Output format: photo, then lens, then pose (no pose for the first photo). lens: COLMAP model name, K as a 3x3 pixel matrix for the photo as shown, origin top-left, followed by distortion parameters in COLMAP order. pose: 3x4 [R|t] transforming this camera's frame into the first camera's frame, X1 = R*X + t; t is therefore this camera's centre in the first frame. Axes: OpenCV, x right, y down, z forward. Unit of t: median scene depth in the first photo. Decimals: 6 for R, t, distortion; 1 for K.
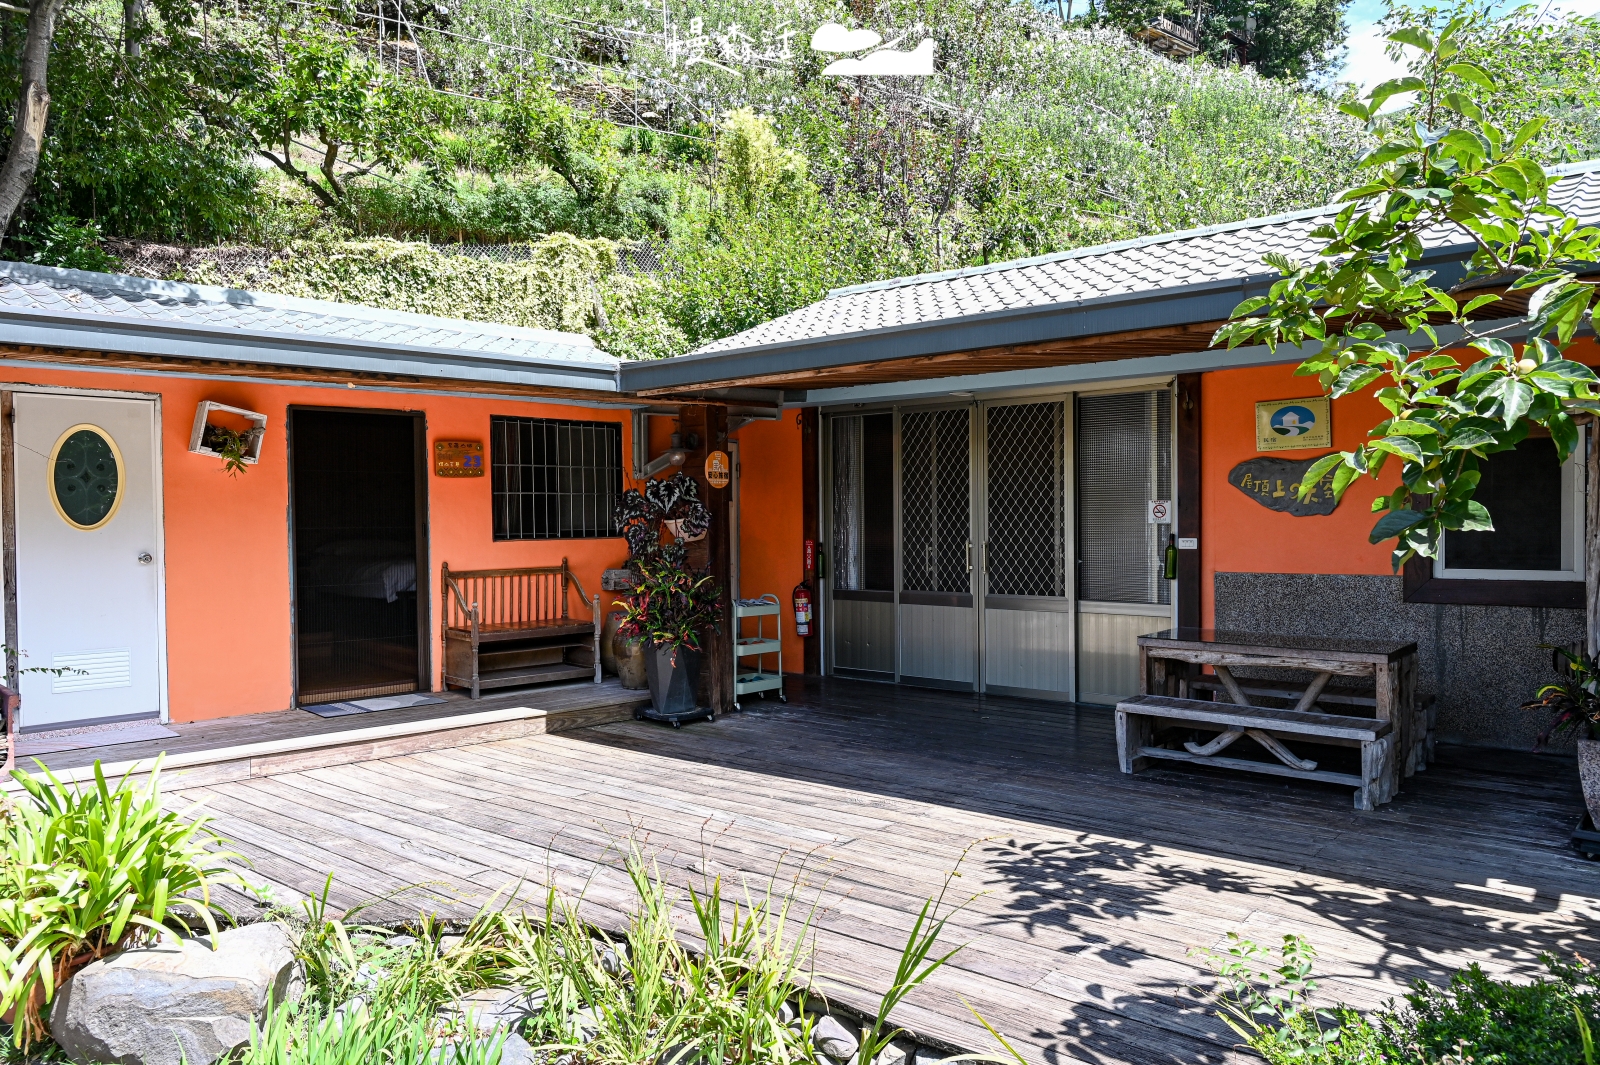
lens RADIAL K [[1105.3, 0, 800.0], [0, 1105.3, 532.5], [0, 0, 1]] dist [0.021487, -0.000445]
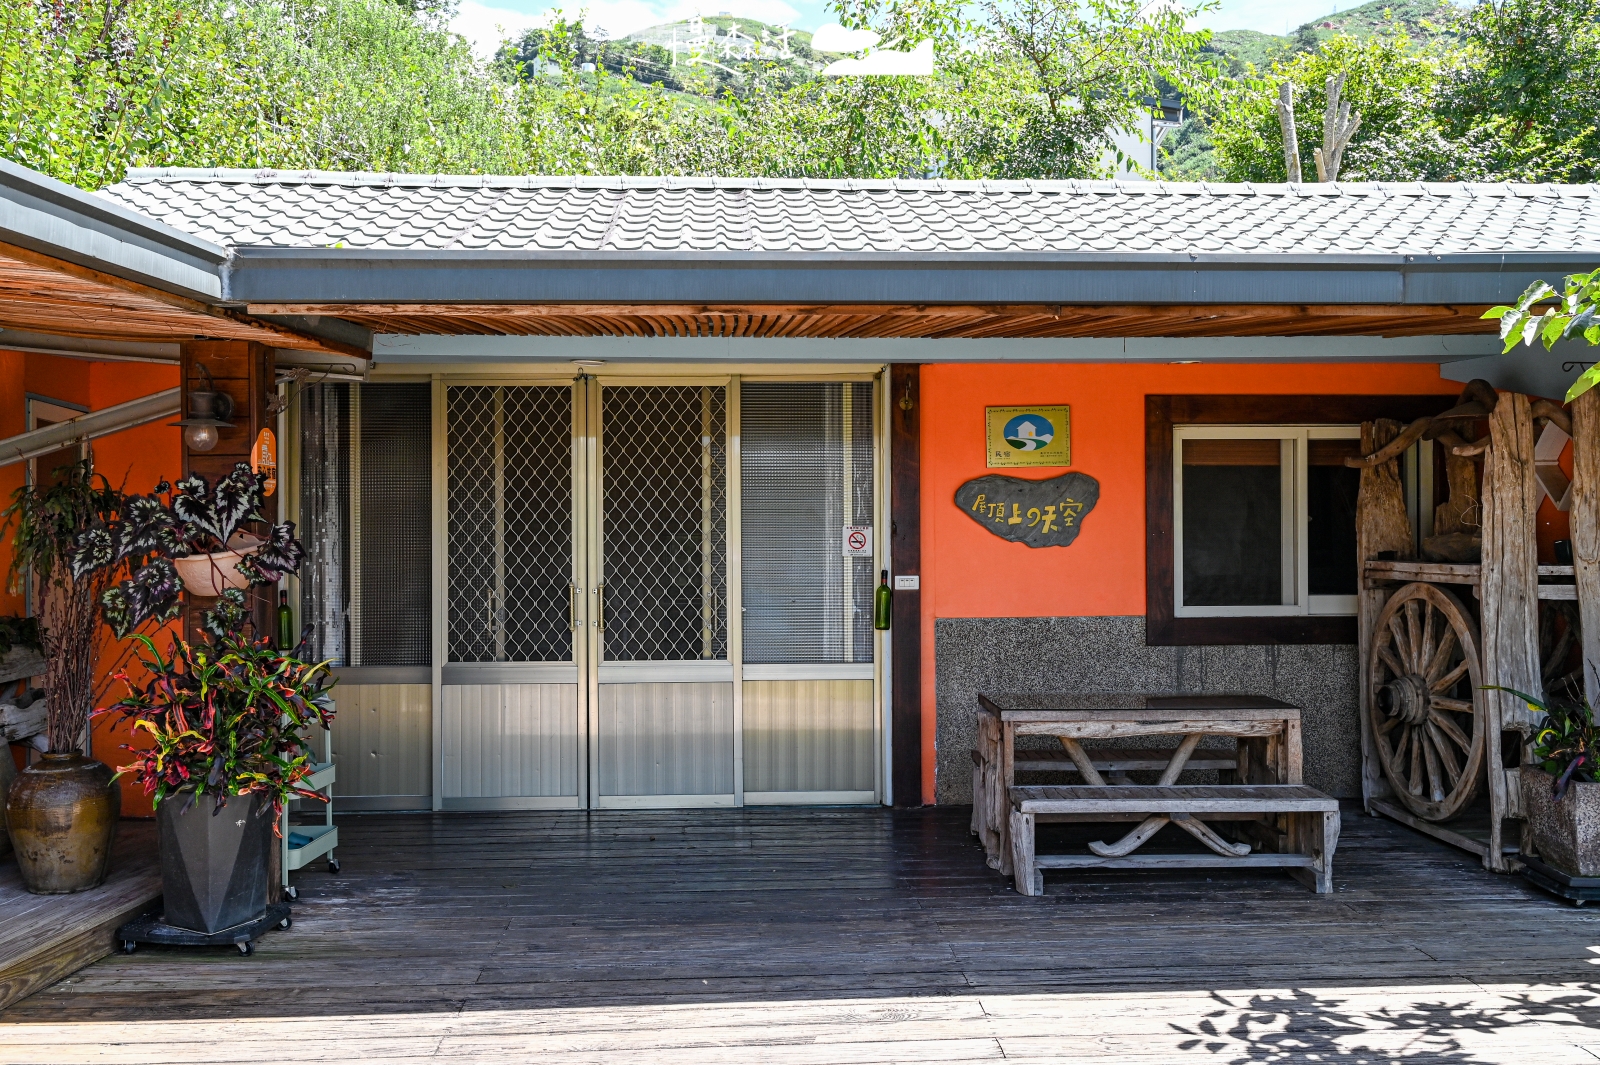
lens RADIAL K [[1397.6, 0, 800.0], [0, 1397.6, 532.5], [0, 0, 1]] dist [0.019727, -0.007915]
pose [[0.739191, 0.006649, 0.673463, -0.461443], [0.008023, 0.999793, -0.018678, -0.009514], [-0.673448, 0.019210, 0.738985, 0.417673]]
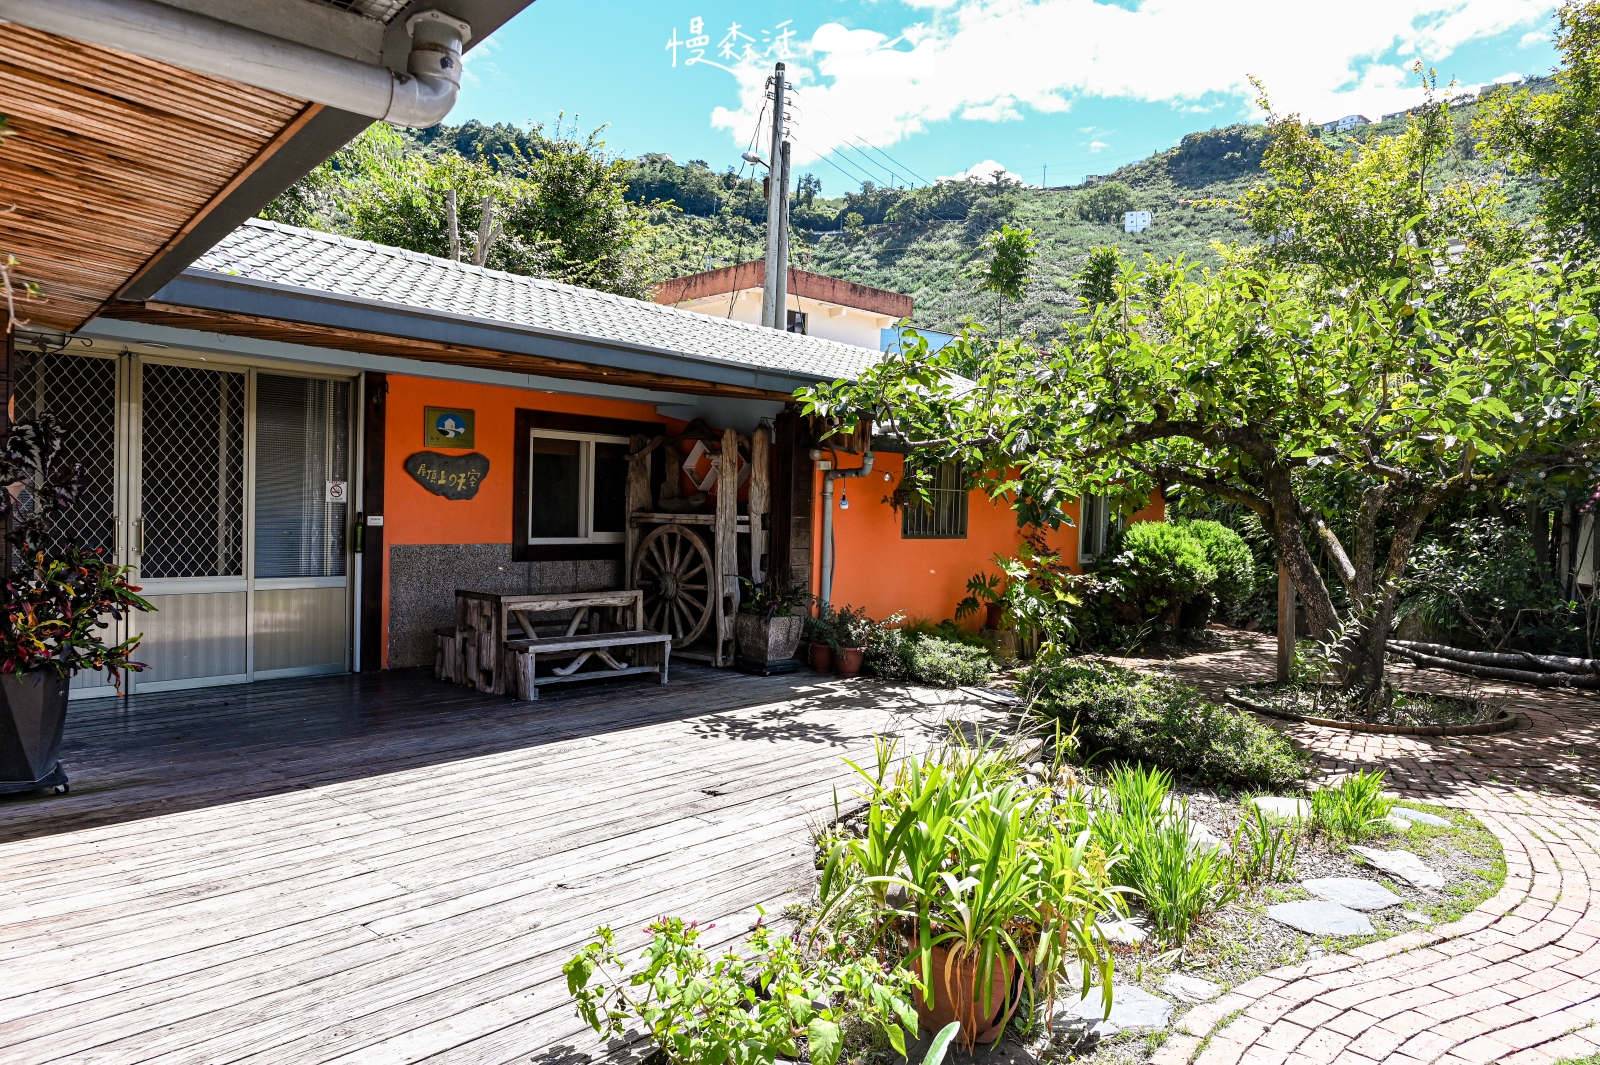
lens RADIAL K [[1071.9, 0, 800.0], [0, 1071.9, 532.5], [0, 0, 1]] dist [-0.000106, -0.000016]
pose [[0.030865, -0.010453, 0.999469, -0.947516], [-0.010699, 0.999885, 0.010788, 0.006756], [-0.999466, -0.011027, 0.030749, 0.669916]]
